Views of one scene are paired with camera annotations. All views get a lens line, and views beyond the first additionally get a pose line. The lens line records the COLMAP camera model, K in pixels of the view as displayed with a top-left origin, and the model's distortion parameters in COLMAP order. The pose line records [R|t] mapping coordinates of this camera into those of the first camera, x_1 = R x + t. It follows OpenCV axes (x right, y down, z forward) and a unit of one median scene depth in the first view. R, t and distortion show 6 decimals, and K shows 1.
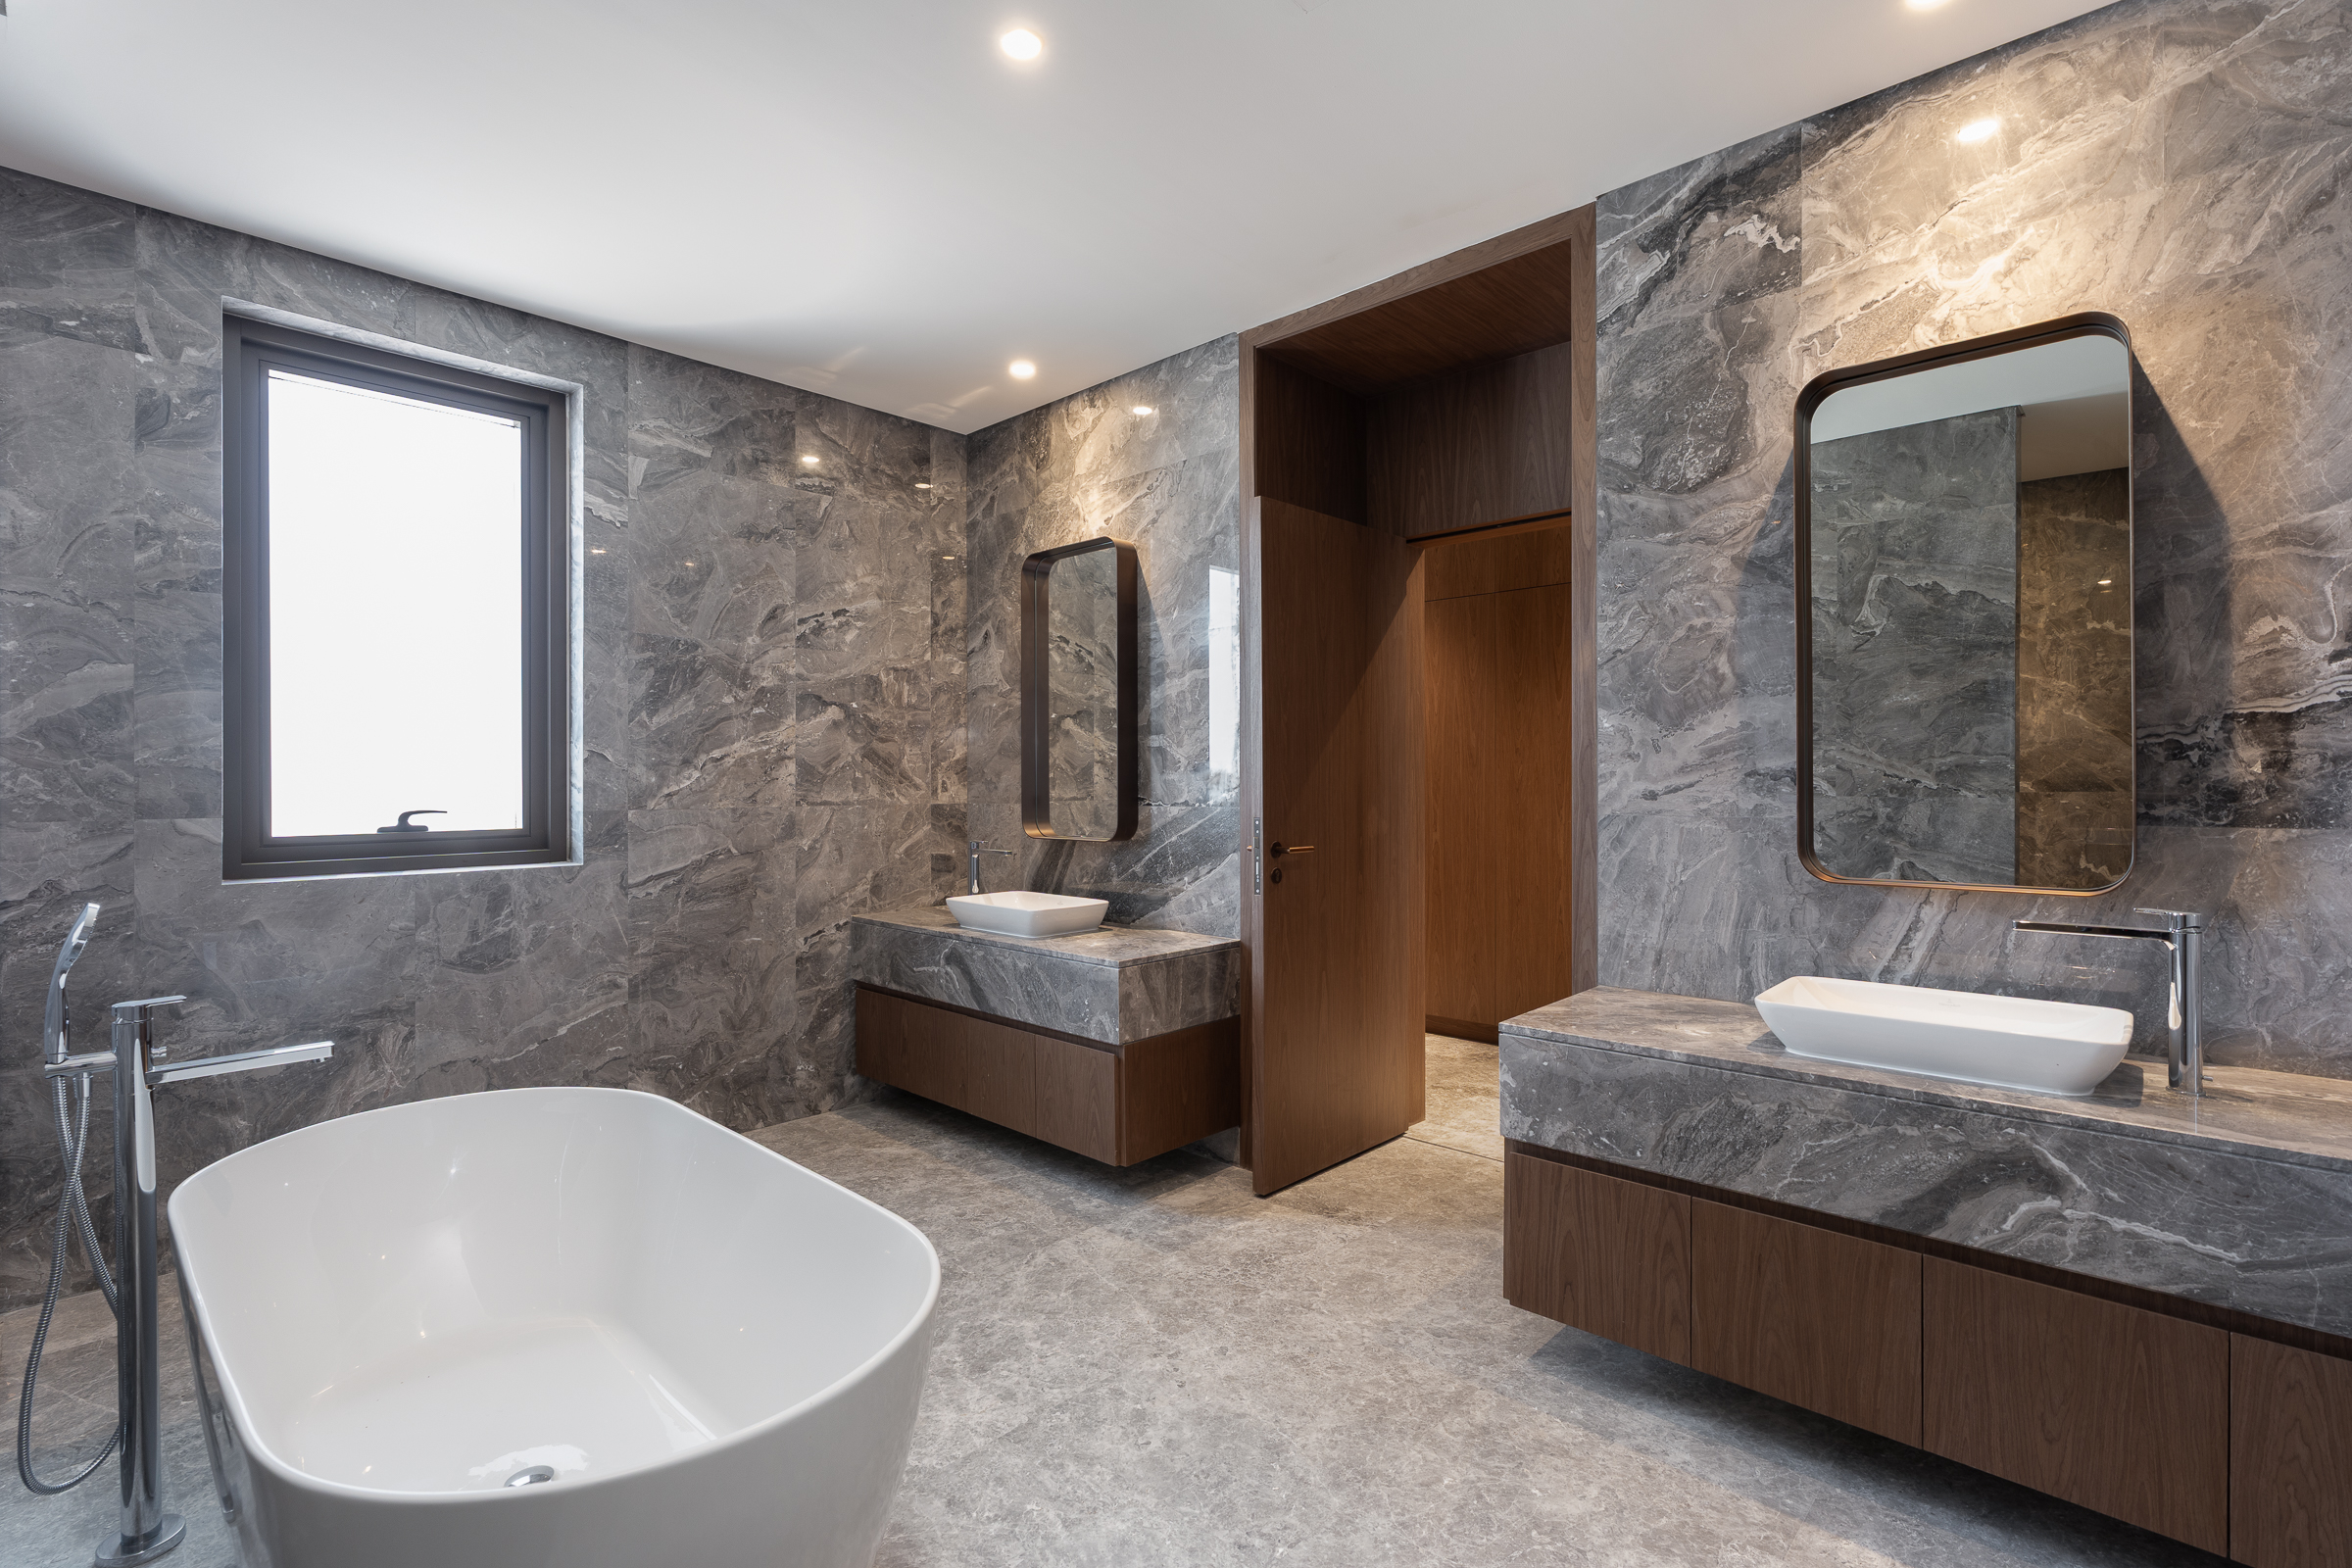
lens RADIAL K [[1084.0, 0, 1168.0], [0, 1084.0, 788.9], [0, 0, 1]] dist [-0.008477, 0.001876]
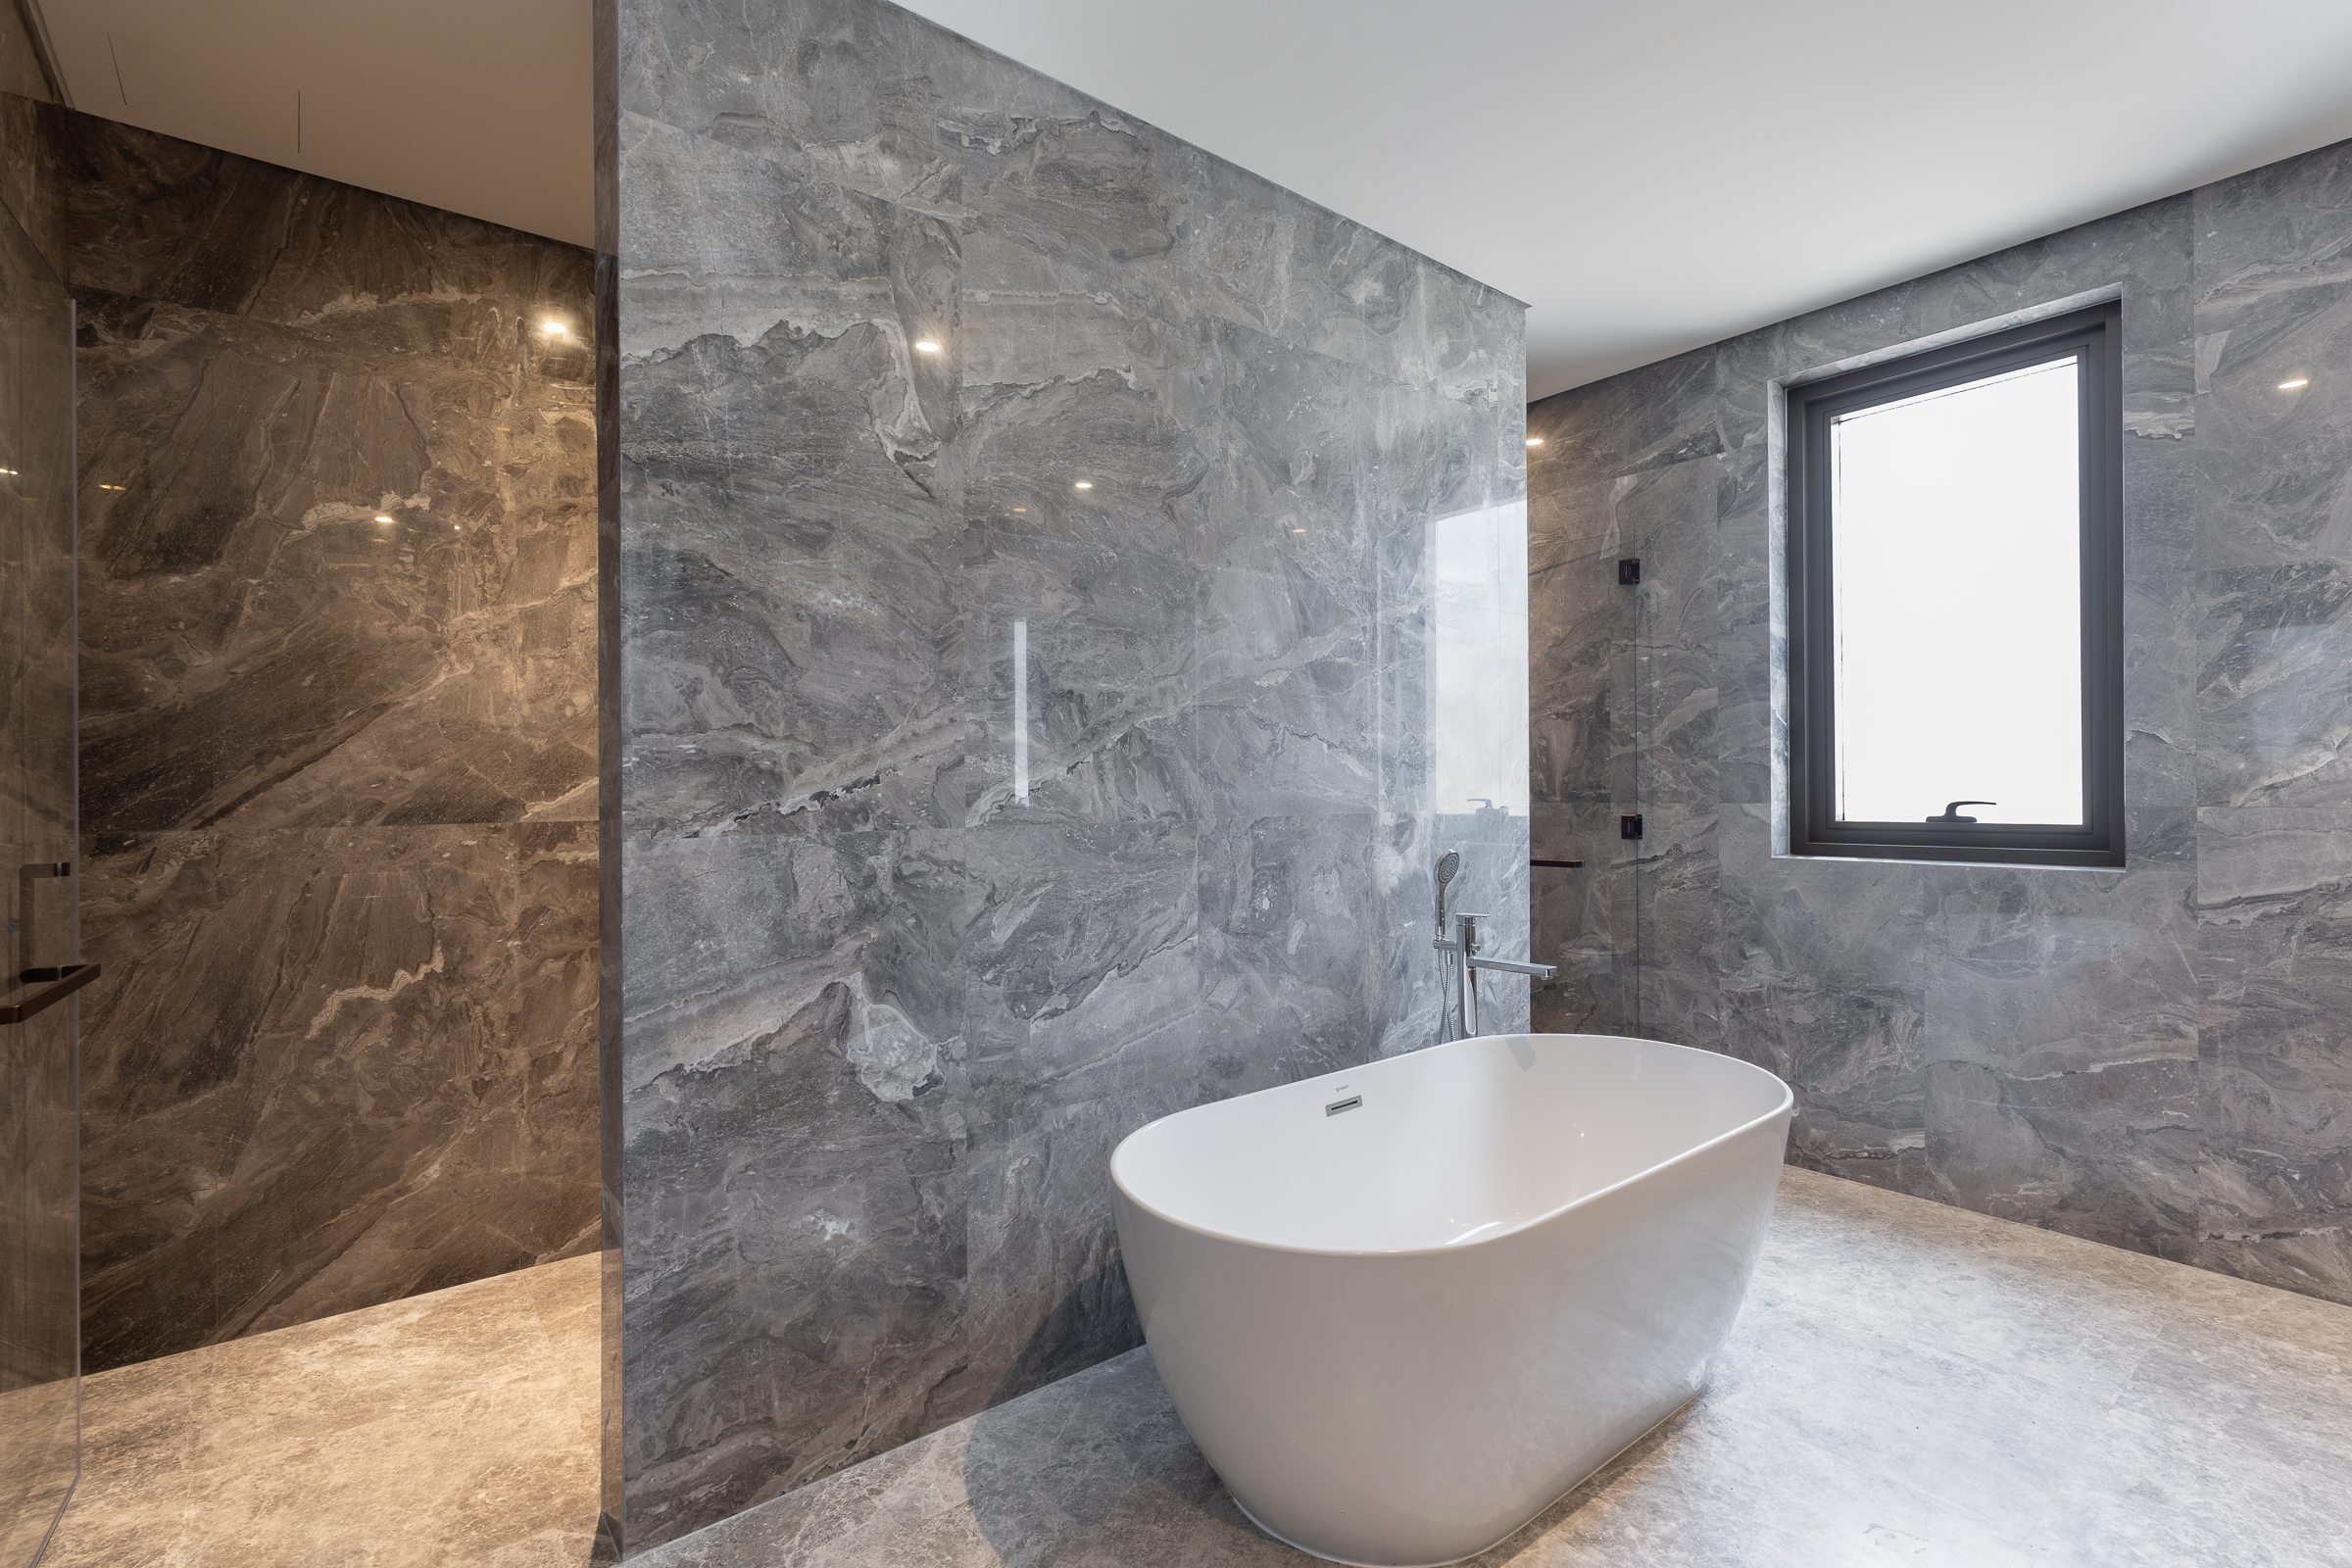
lens RADIAL K [[1084.0, 0, 1176.5], [0, 1084.0, 781.3], [0, 0, 1]] dist [-0.008477, 0.001876]
pose [[-0.151544, 0.002836, -0.988446, 0.380116], [0.005742, 0.999982, 0.001989, -0.004089], [0.988434, -0.005374, -0.151557, 0.432866]]
